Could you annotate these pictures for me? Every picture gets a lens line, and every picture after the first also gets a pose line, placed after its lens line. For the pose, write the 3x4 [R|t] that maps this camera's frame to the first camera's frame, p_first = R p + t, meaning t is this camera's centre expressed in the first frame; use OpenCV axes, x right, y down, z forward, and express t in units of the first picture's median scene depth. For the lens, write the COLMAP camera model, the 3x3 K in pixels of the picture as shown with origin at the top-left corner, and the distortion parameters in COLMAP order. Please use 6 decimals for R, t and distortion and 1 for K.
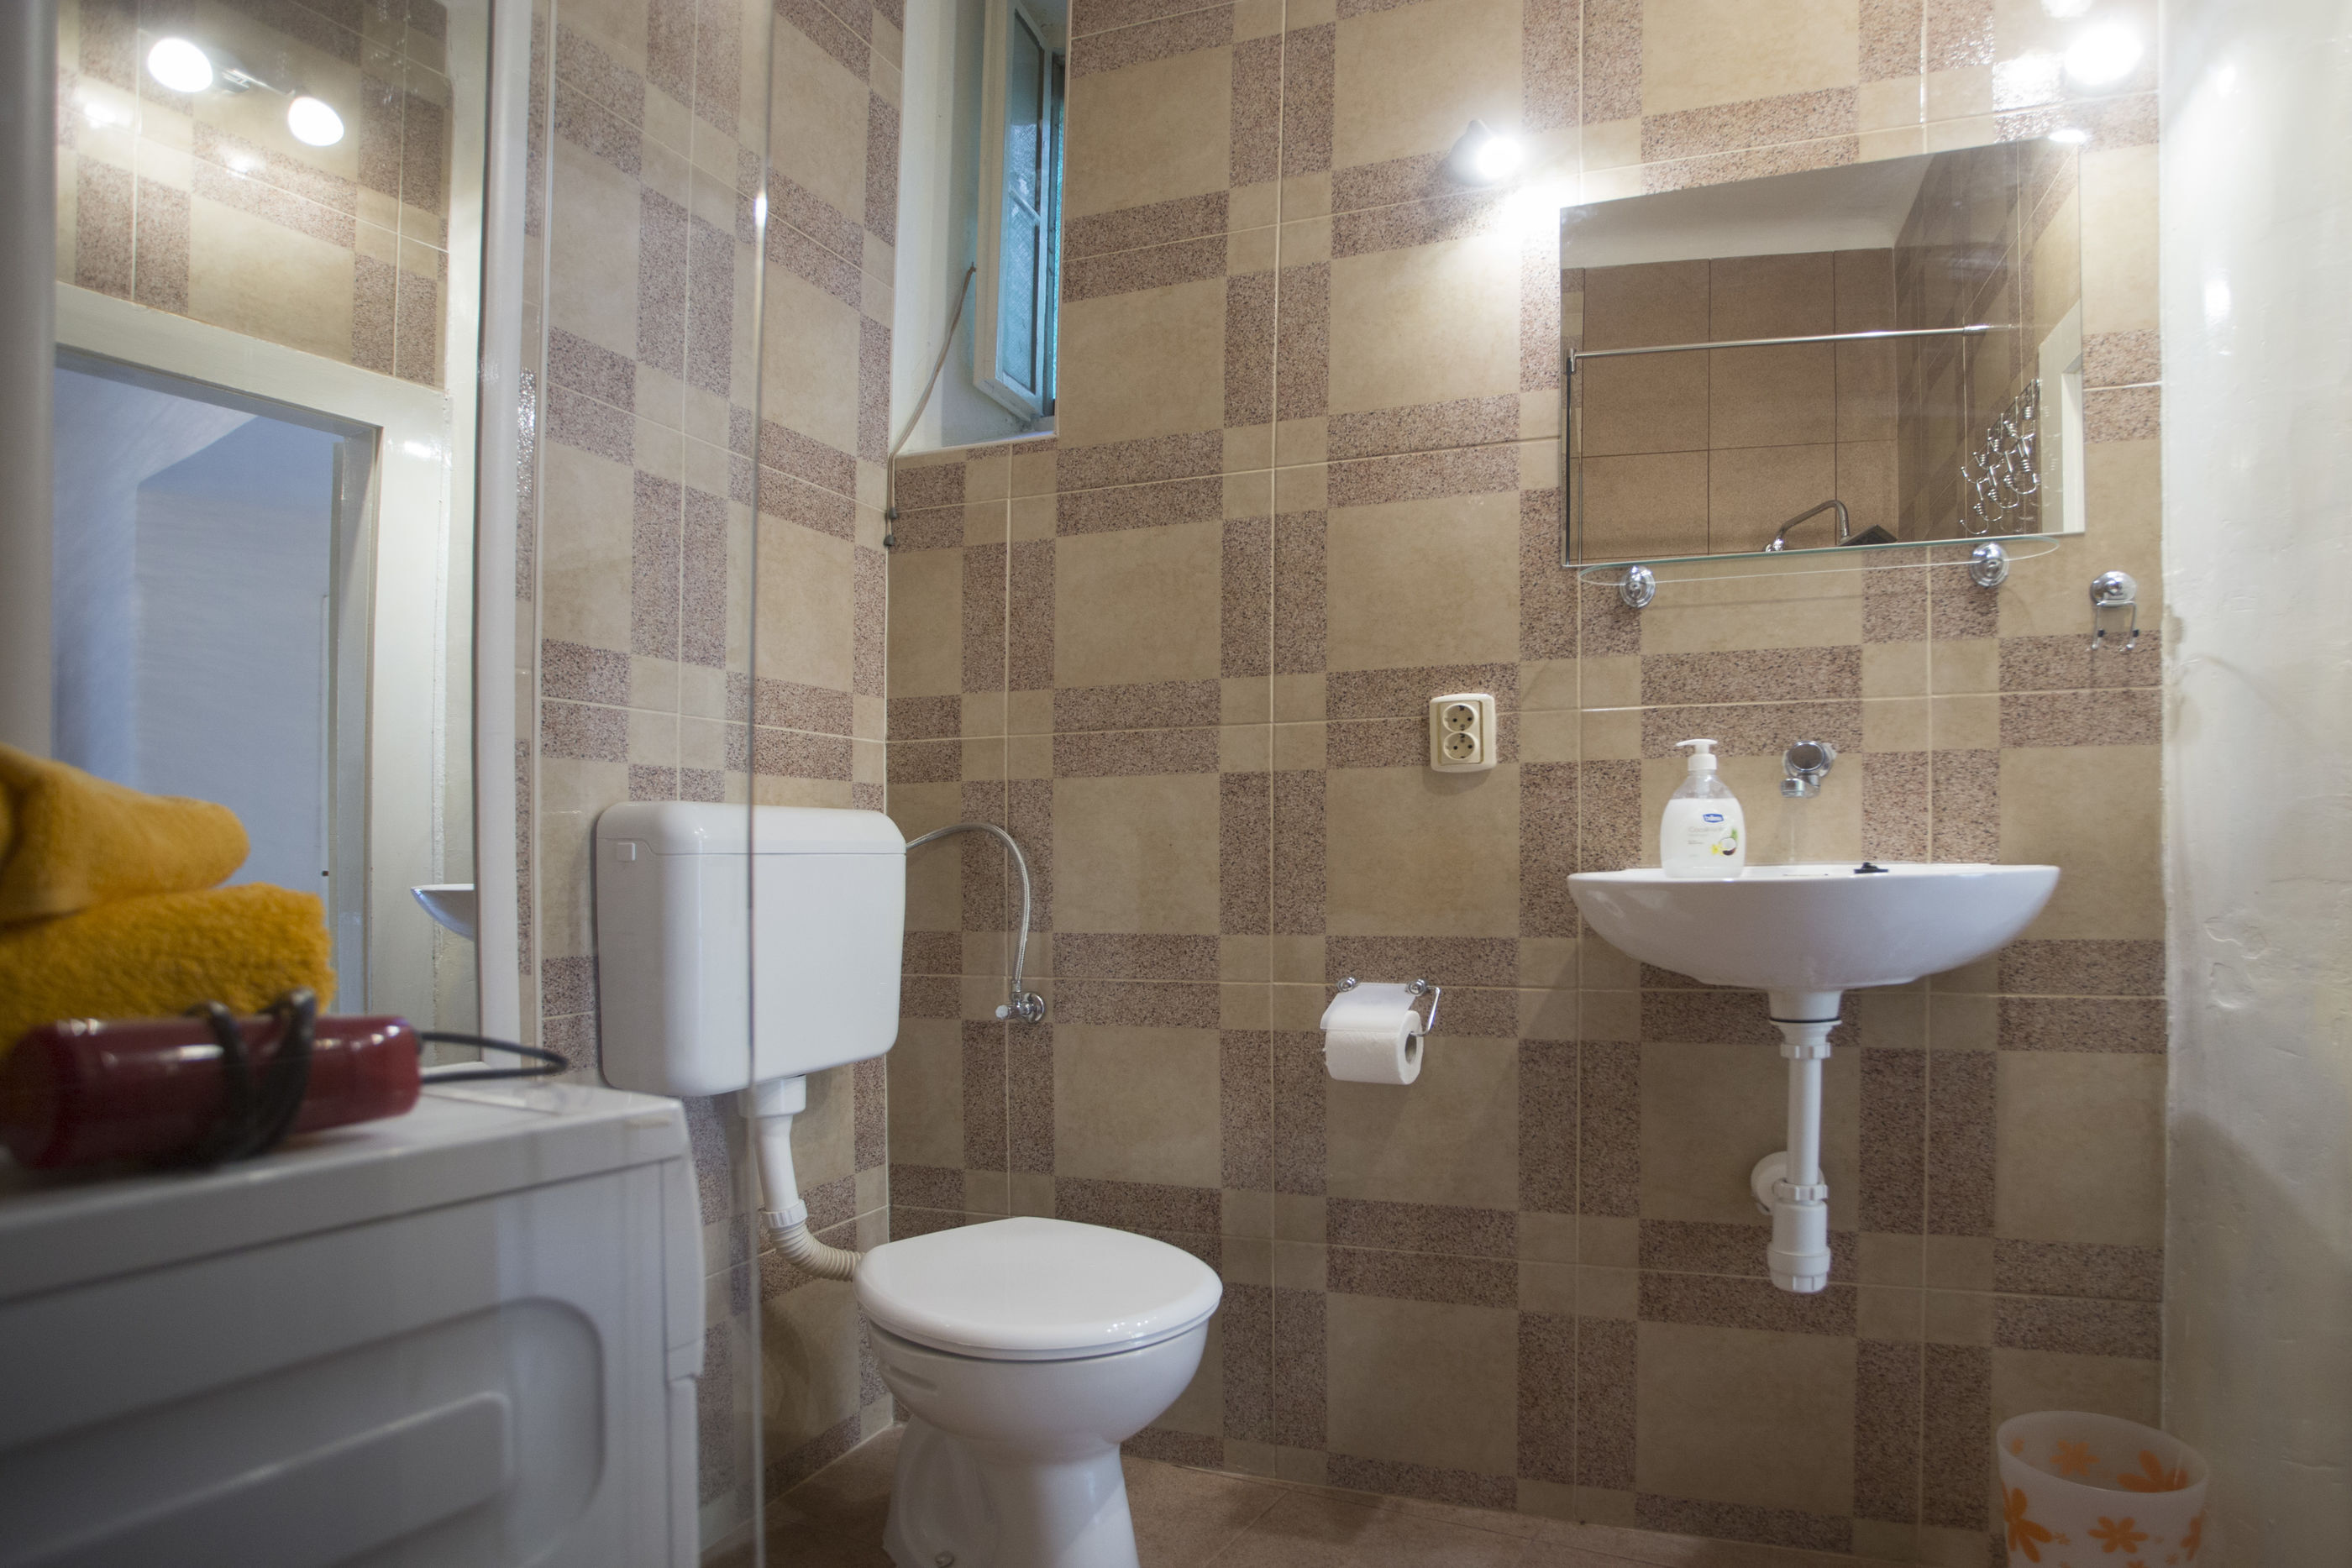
lens RADIAL K [[1388.3, 0, 1177.9], [0, 1388.3, 860.0], [0, 0, 1]] dist [-0.083928, 0.042061]
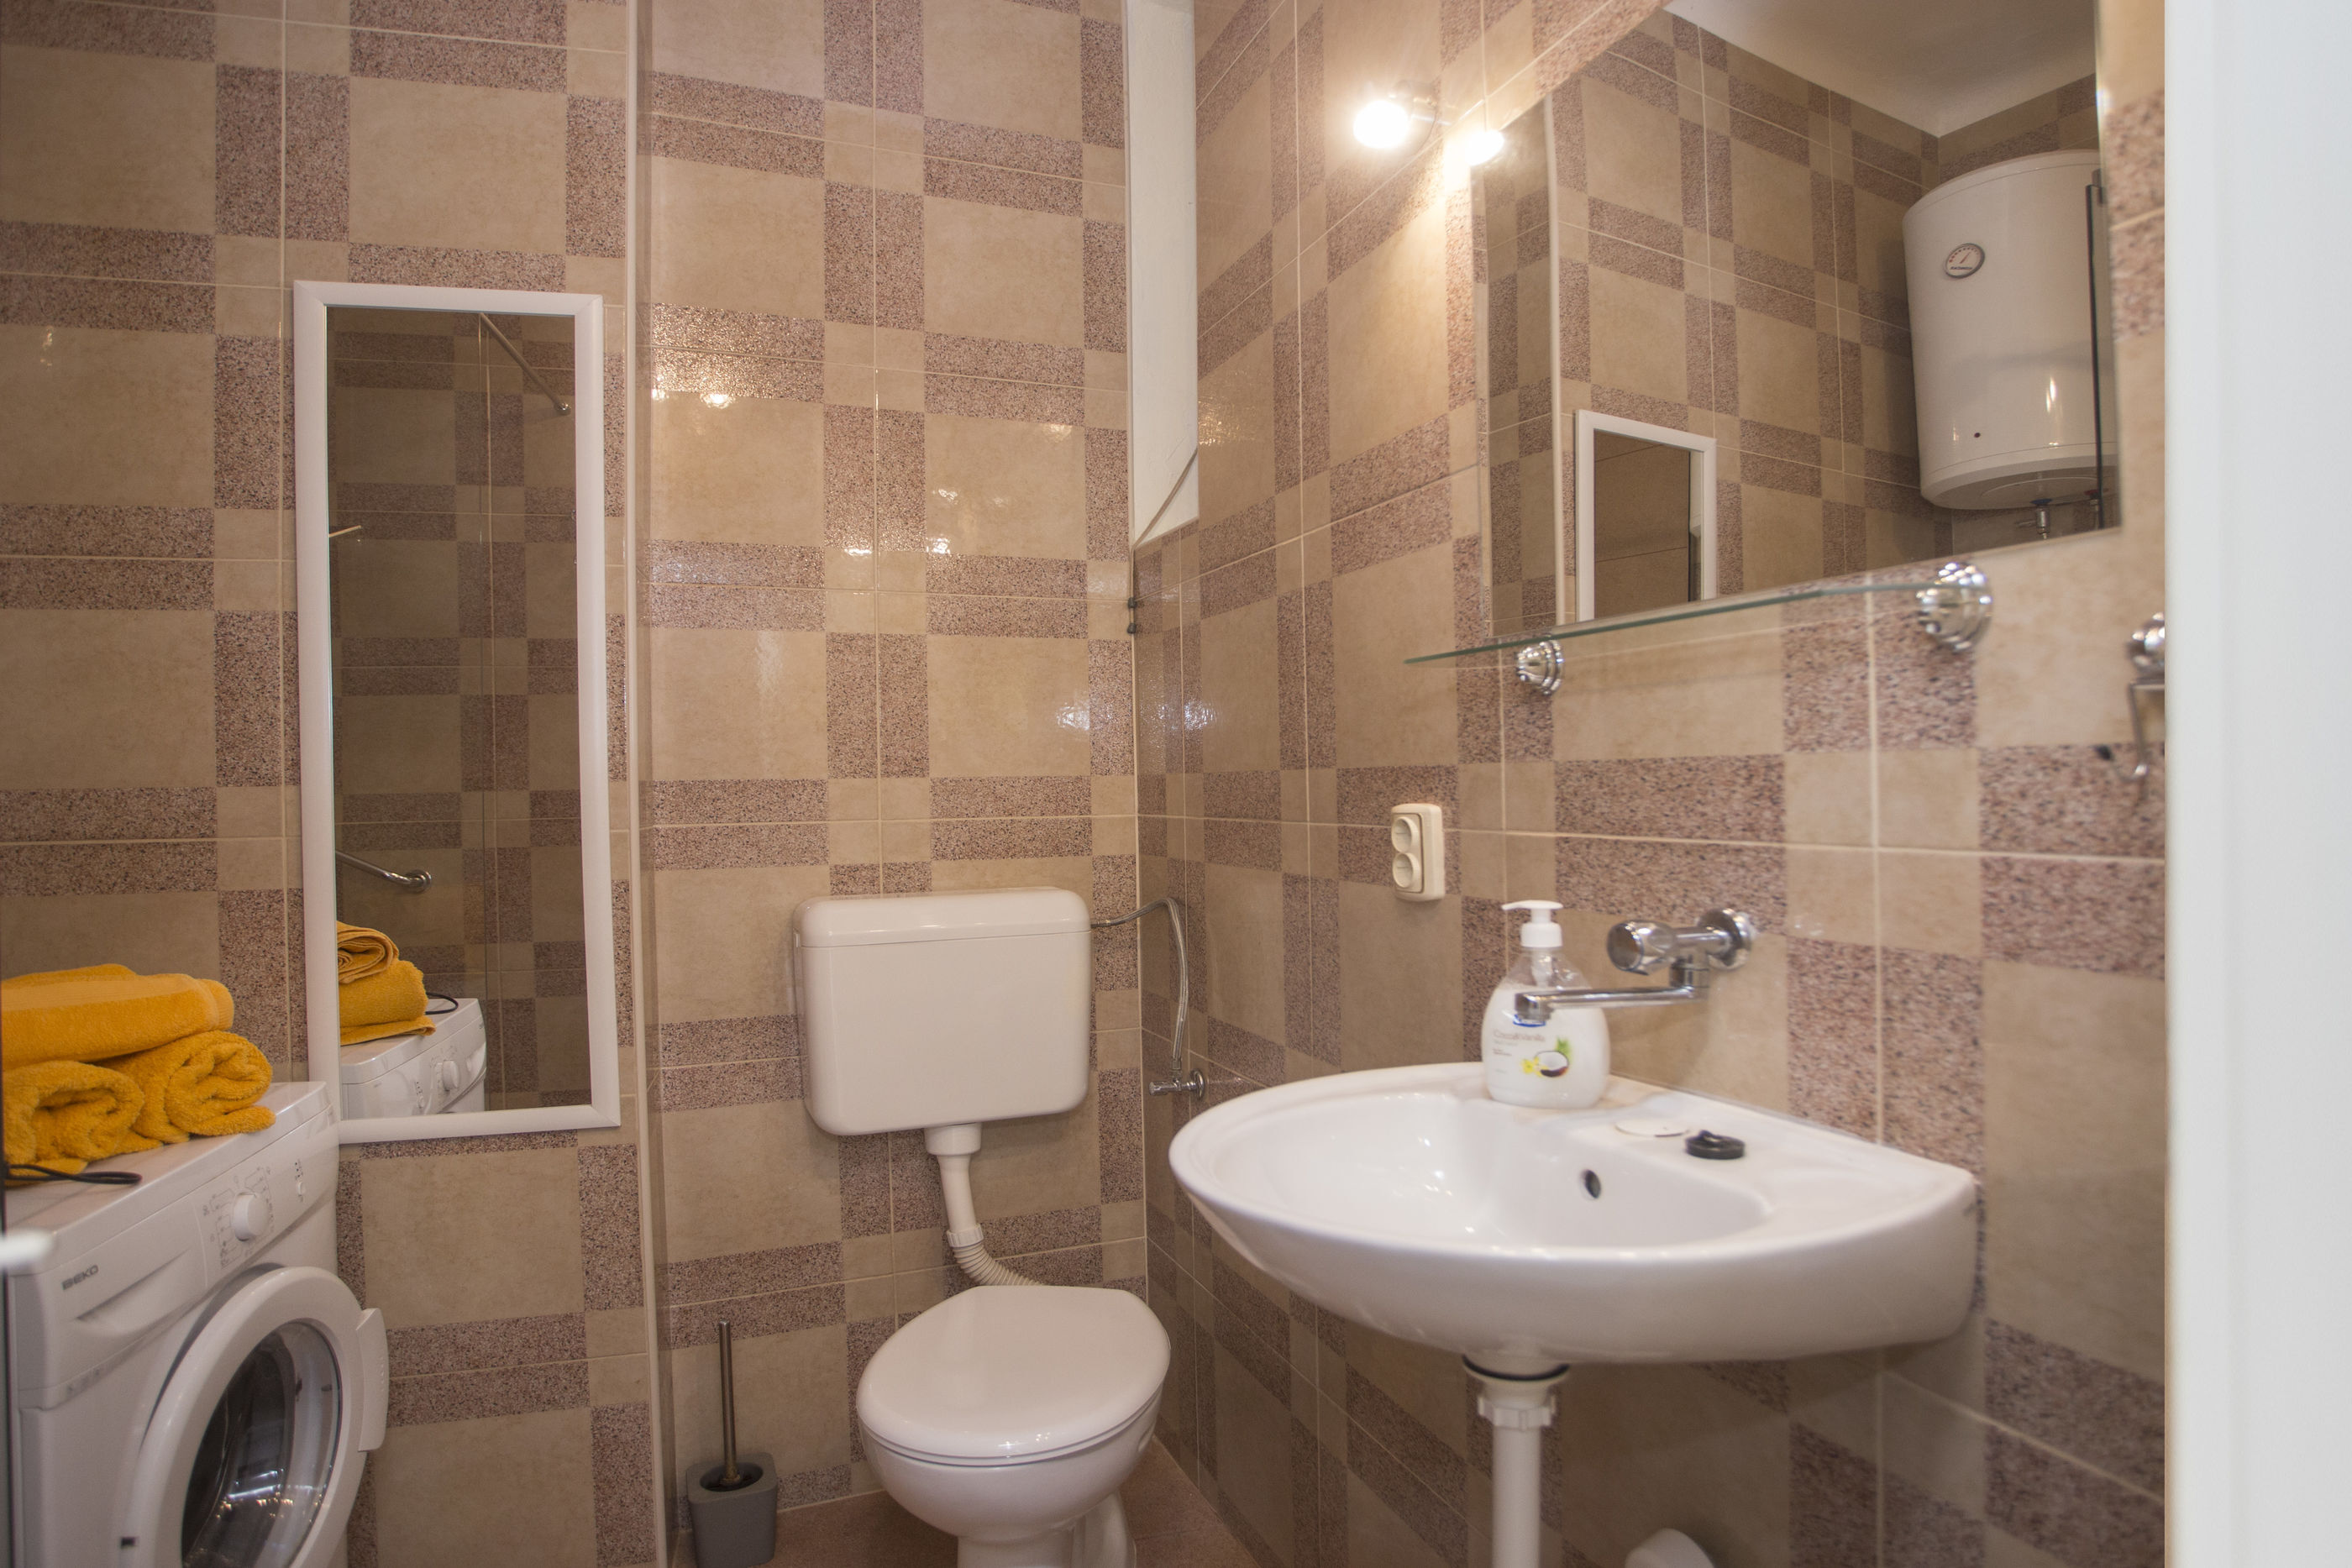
lens RADIAL K [[1311.8, 0, 1176.0], [0, 1311.8, 784.0], [0, 0, 1]] dist [-0.091705, 0.053231]
pose [[0.676660, -0.005850, -0.736273, 0.699165], [0.022574, 0.999663, 0.012804, -0.150323], [0.735950, -0.025285, 0.676564, 0.403927]]
